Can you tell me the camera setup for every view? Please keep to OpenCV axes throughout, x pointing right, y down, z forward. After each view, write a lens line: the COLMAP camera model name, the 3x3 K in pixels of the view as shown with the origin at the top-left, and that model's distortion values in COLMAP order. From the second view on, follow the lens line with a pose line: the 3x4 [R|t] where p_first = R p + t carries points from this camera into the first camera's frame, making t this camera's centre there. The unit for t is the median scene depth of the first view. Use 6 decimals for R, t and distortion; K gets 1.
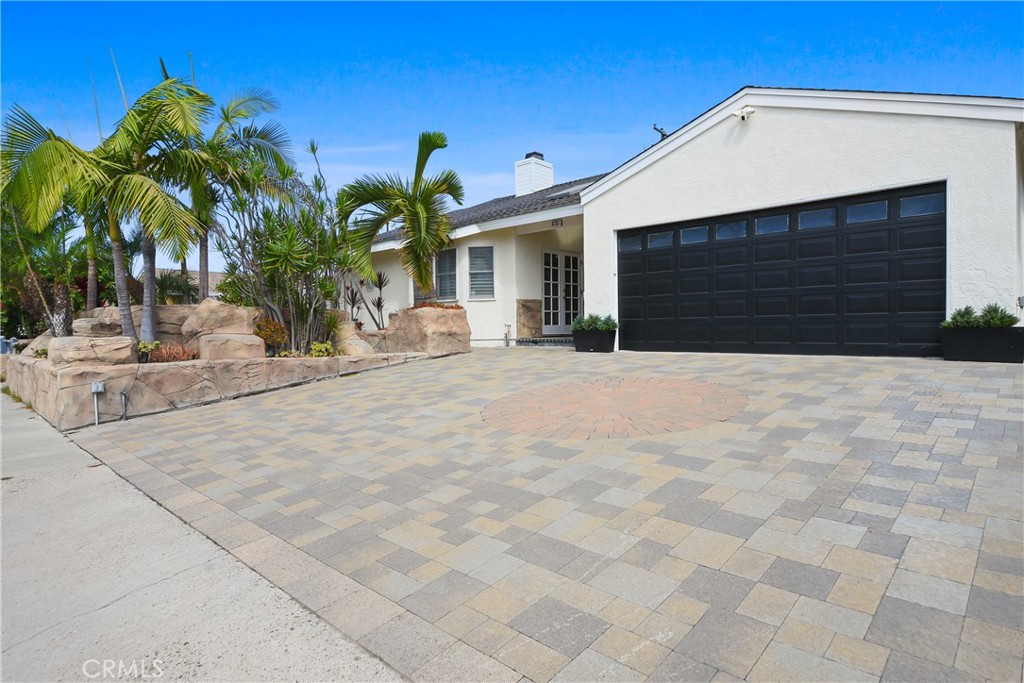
lens RADIAL K [[553.8, 0, 512.0], [0, 553.8, 341.5], [0, 0, 1]] dist [0.002870, 0.001064]
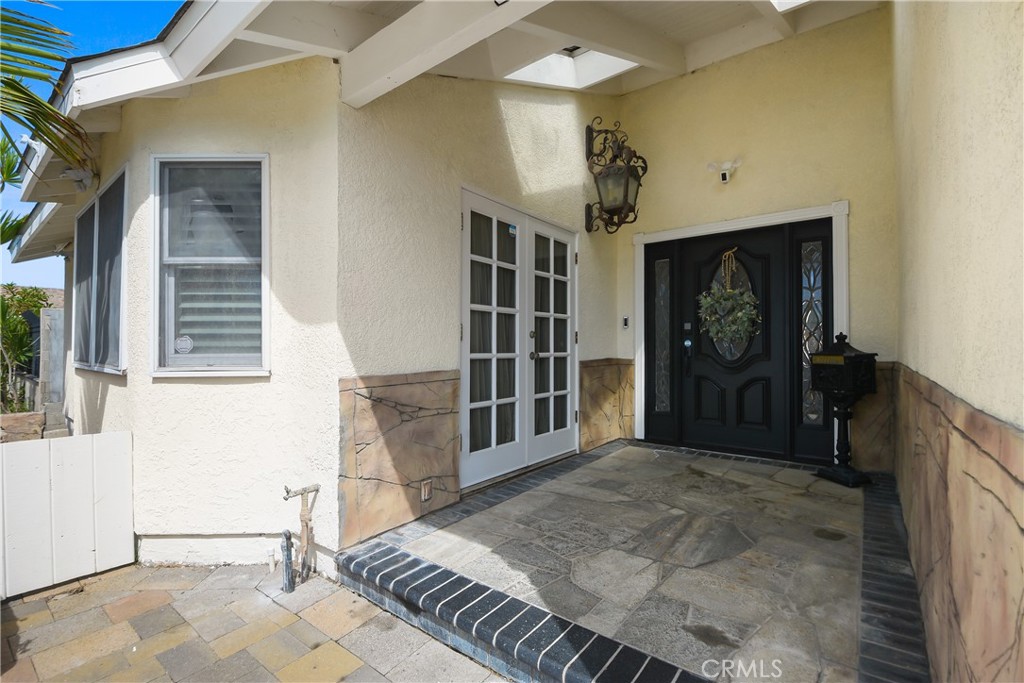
lens RADIAL K [[460.6, 0, 512.0], [0, 460.6, 341.5], [0, 0, 1]] dist [0.016978, -0.021926]
pose [[0.995185, 0.012540, 0.097210, 0.056506], [-0.008888, 0.999241, -0.037914, -0.079728], [-0.097612, 0.036867, 0.994541, 0.745777]]
